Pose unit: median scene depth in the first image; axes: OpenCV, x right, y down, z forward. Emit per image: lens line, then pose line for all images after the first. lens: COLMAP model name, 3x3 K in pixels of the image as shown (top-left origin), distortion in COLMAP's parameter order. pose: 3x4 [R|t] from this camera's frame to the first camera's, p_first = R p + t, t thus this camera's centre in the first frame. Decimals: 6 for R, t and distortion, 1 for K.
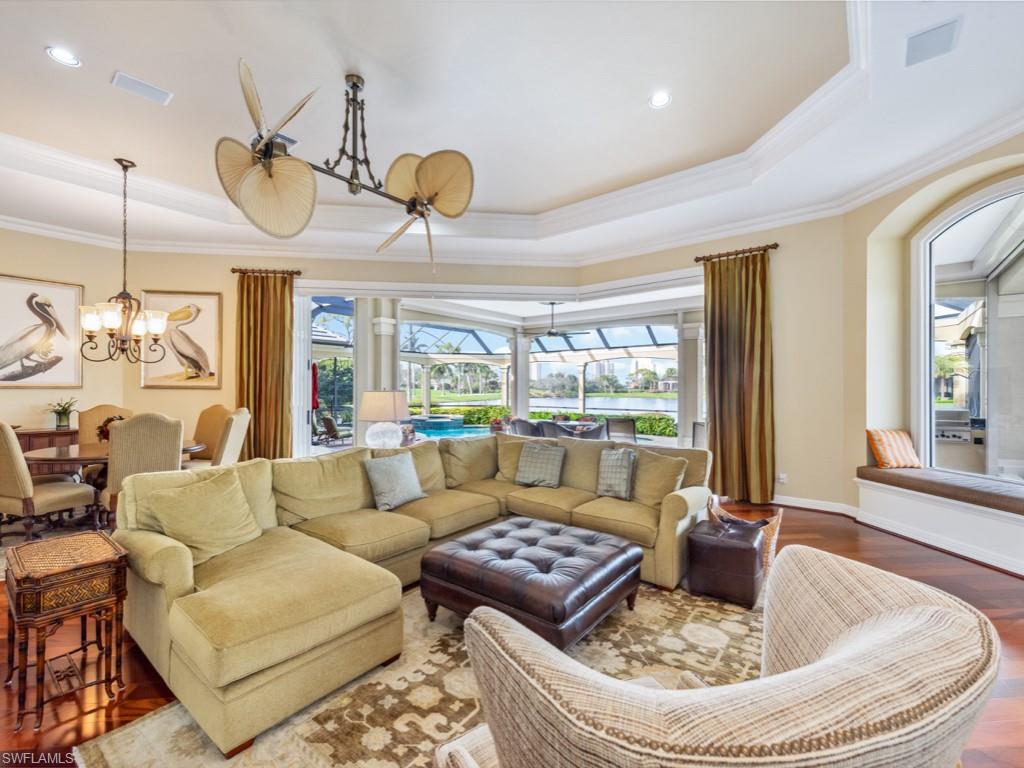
lens RADIAL K [[449.1, 0, 508.2], [0, 449.1, 388.6], [0, 0, 1]] dist [0.013894, -0.003082]
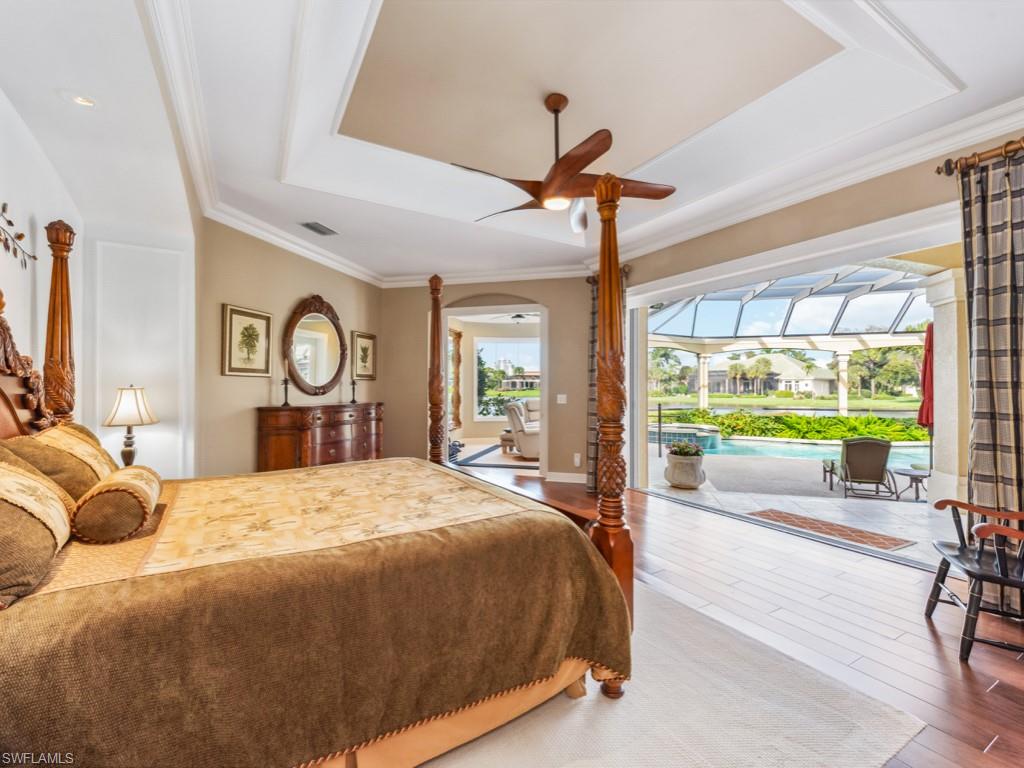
lens RADIAL K [[449.1, 0, 508.4], [0, 449.1, 383.5], [0, 0, 1]] dist [0.013894, -0.003082]
pose [[0.909779, 0.001374, 0.415091, -2.431900], [0.002173, 0.999965, -0.008072, 0.009746], [-0.415087, 0.008245, 0.909744, 1.890296]]
